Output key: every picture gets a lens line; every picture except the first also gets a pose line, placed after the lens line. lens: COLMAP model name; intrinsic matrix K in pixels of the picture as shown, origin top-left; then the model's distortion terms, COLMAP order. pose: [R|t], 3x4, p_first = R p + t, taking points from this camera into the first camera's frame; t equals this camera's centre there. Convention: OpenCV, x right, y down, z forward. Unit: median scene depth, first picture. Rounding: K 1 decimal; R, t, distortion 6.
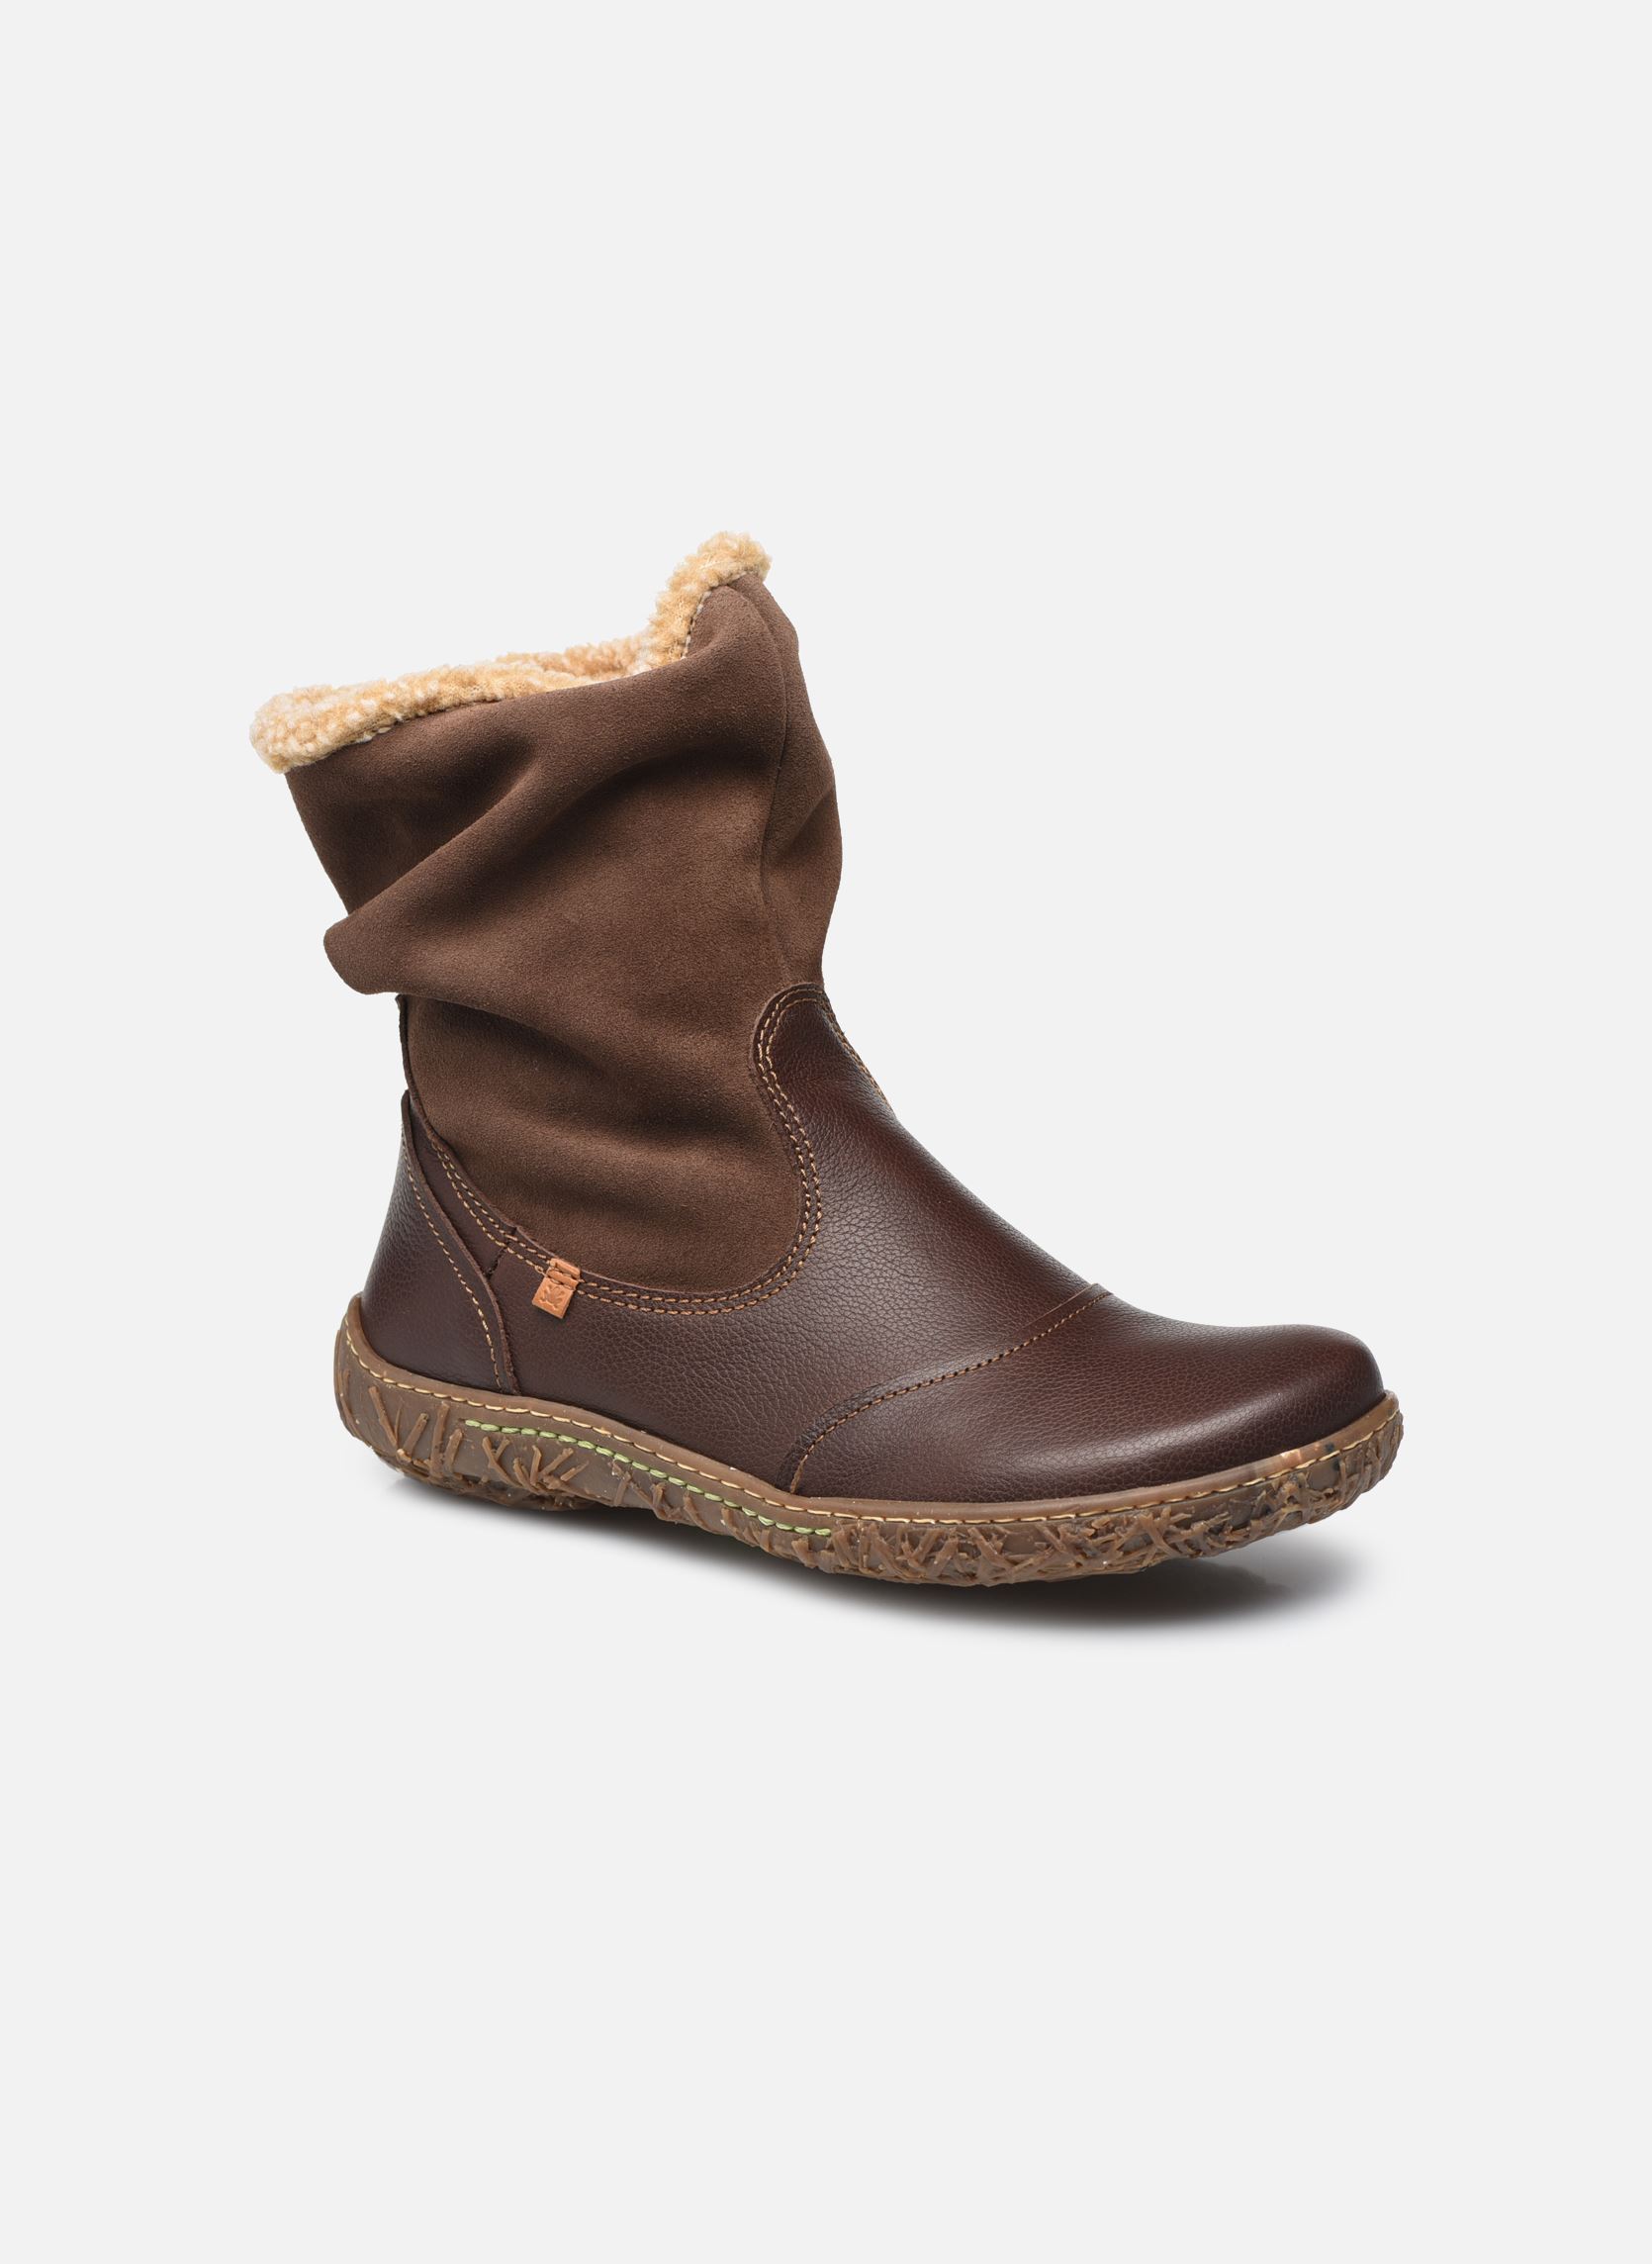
lens RADIAL K [[6178.9, 0, 826.0], [0, 6178.9, 1132.0], [0, 0, 1]] dist [-0.033615, -0.087710]
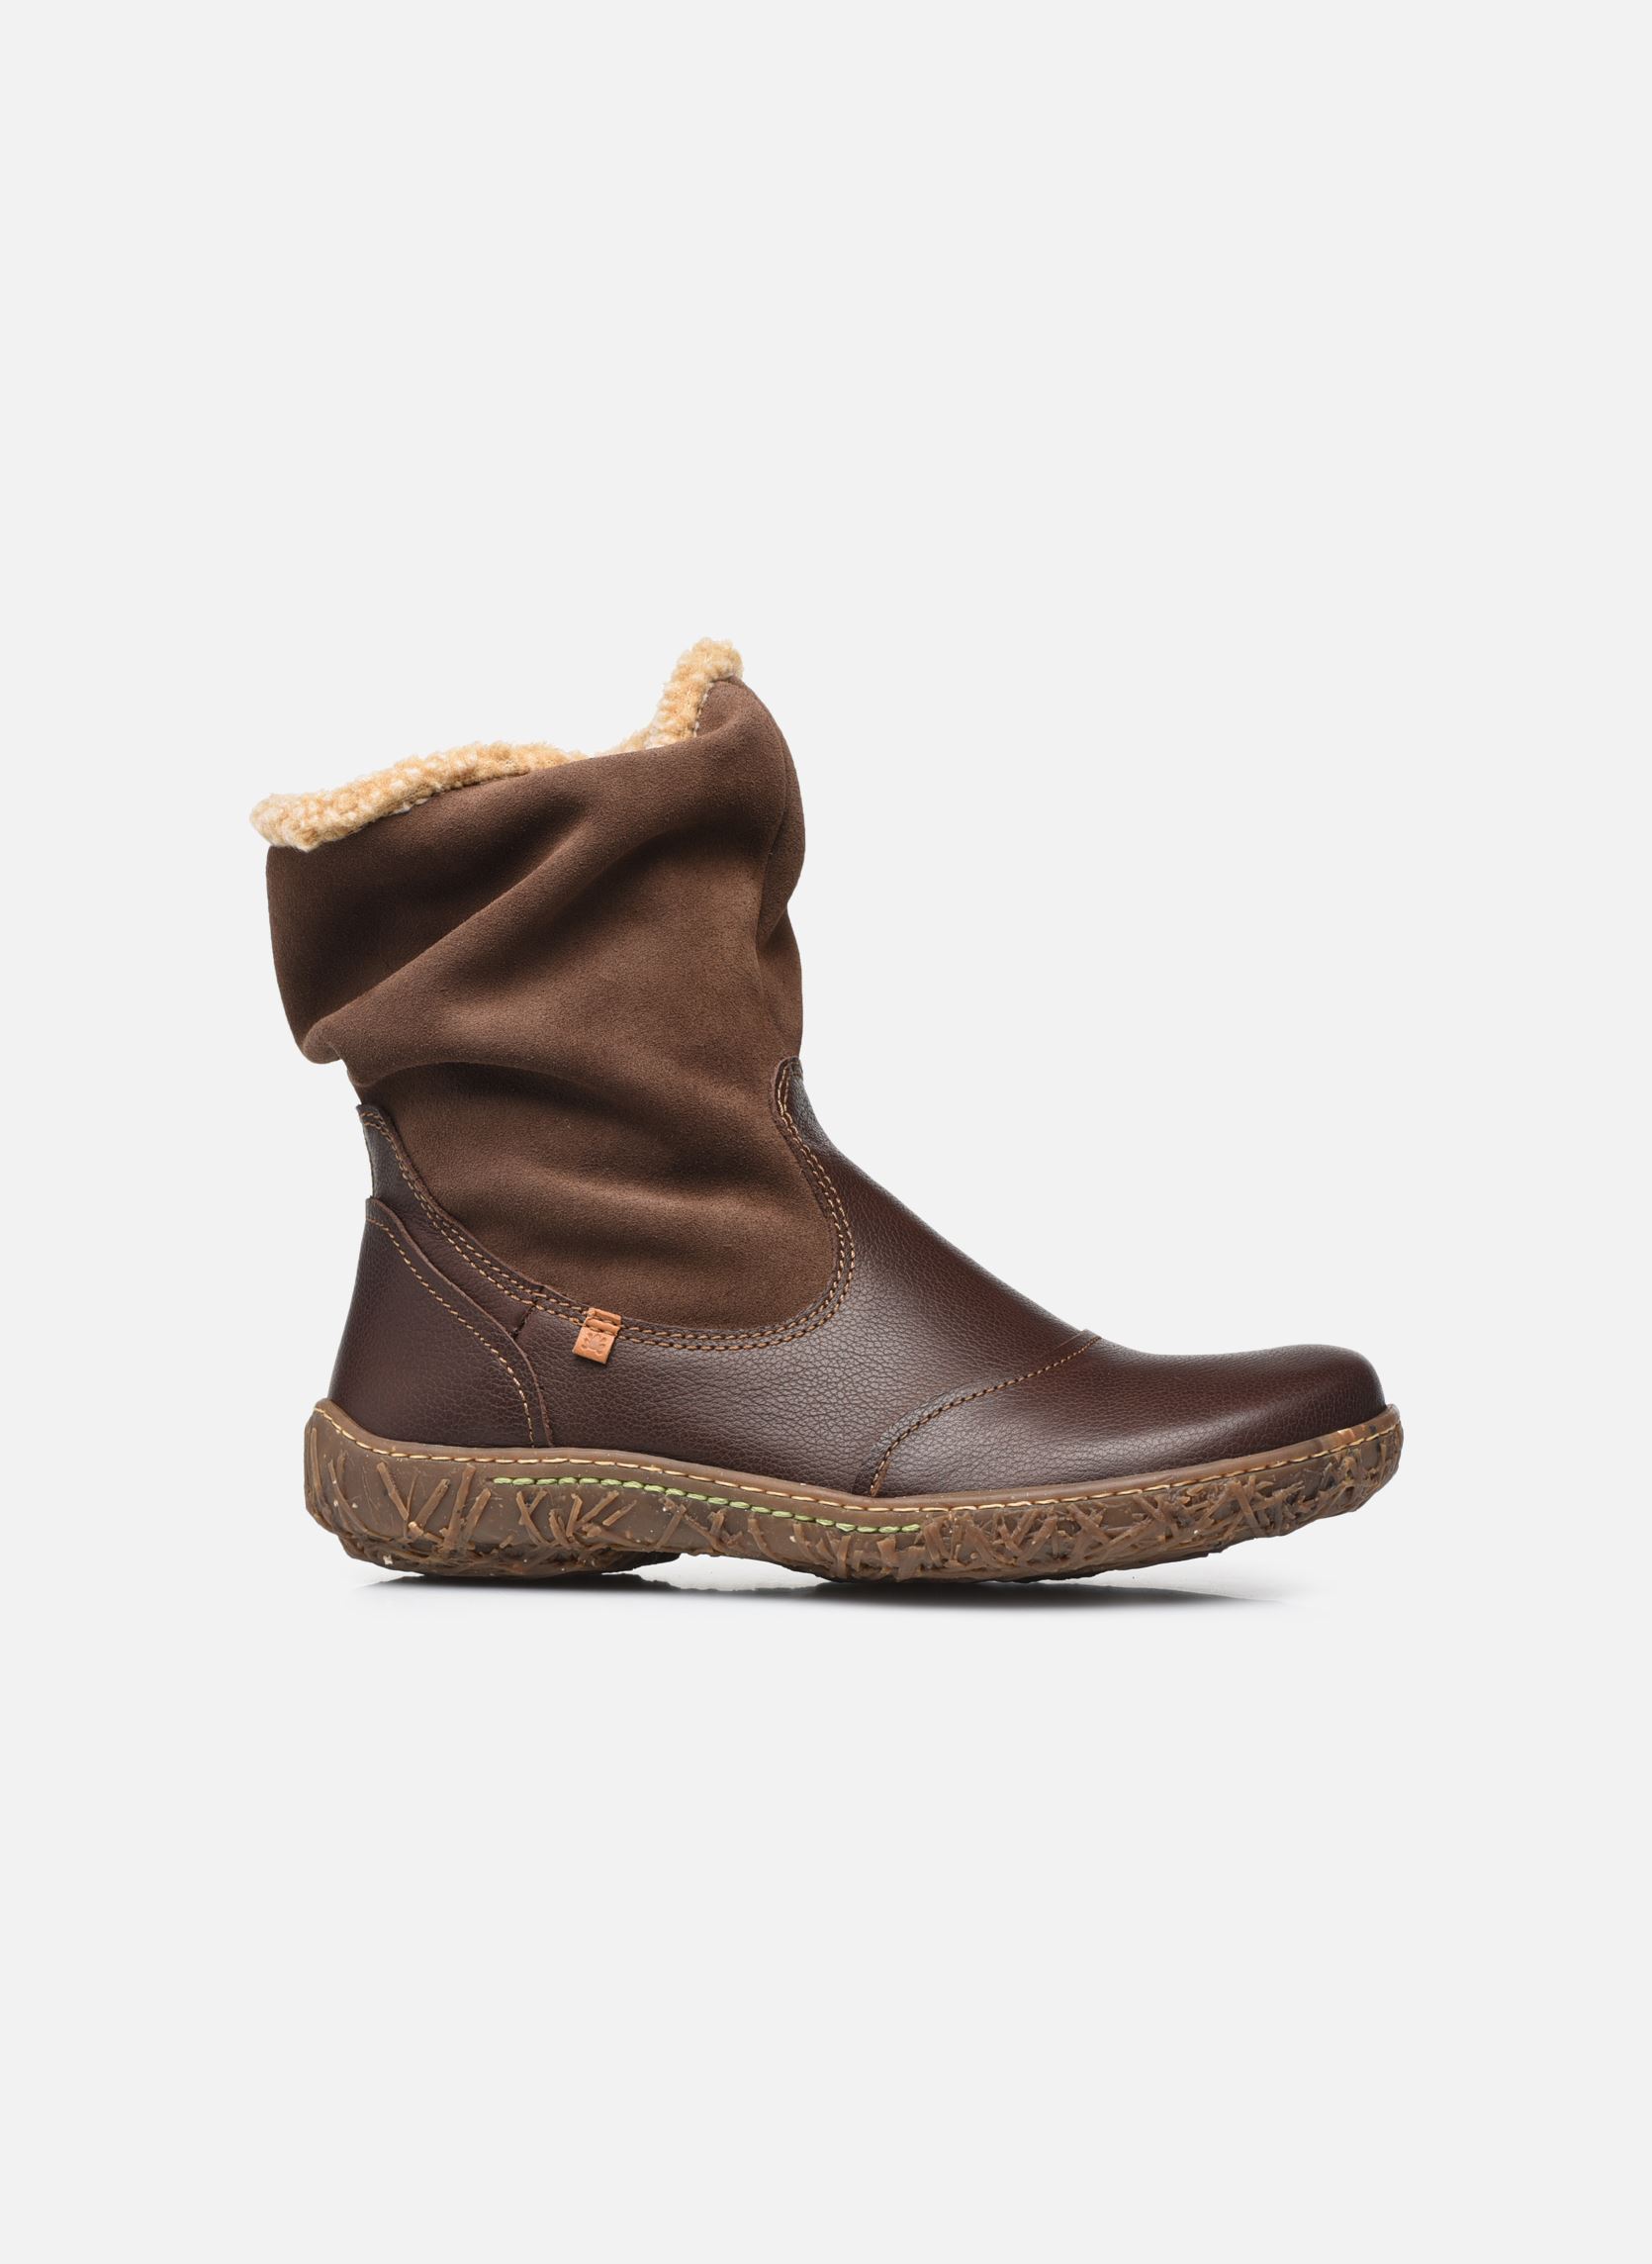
lens RADIAL K [[6178.9, 0, 826.0], [0, 6178.9, 1132.0], [0, 0, 1]] dist [-0.033615, -0.087710]
pose [[0.944478, 0.009418, 0.328439, -0.349478], [0.064209, 0.975027, -0.212601, 0.215685], [-0.322239, 0.221886, 0.920287, 0.031377]]
